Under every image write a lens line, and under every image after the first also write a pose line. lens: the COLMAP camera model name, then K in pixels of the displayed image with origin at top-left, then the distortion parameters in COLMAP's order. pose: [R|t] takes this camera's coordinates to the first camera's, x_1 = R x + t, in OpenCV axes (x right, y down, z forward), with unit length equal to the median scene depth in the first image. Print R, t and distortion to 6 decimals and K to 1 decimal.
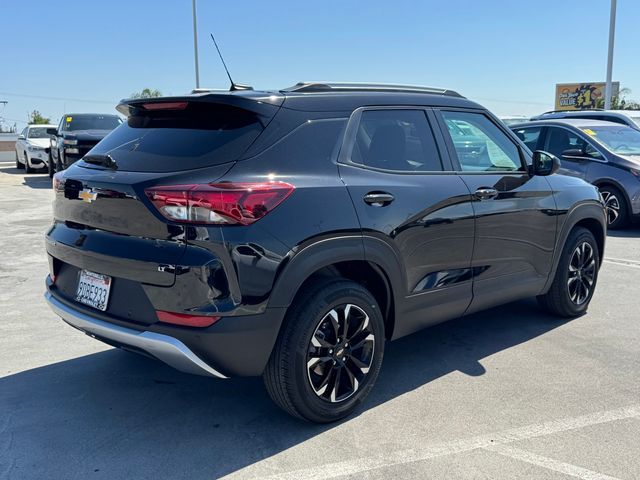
lens RADIAL K [[859.3, 0, 321.4], [0, 859.3, 255.7], [0, 0, 1]] dist [-0.008140, 0.015293]
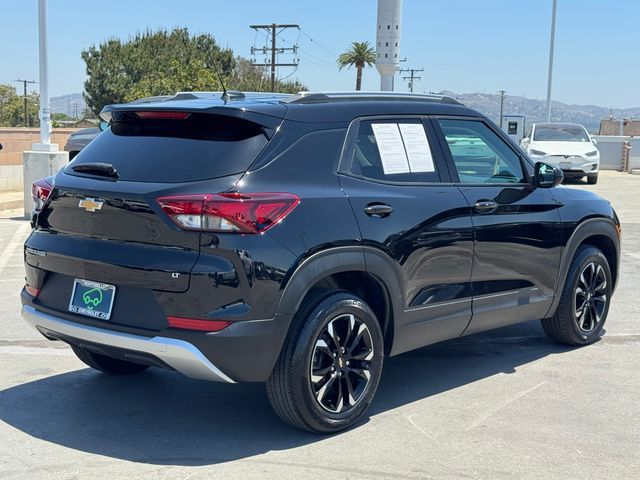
lens RADIAL K [[1145.9, 0, 305.9], [0, 1145.9, 243.0], [0, 0, 1]] dist [0.209700, -0.005943]
pose [[0.999193, 0.005205, 0.039821, -0.067761], [-0.003437, 0.999011, -0.044337, 0.029971], [-0.040012, 0.044164, 0.998223, -0.311131]]
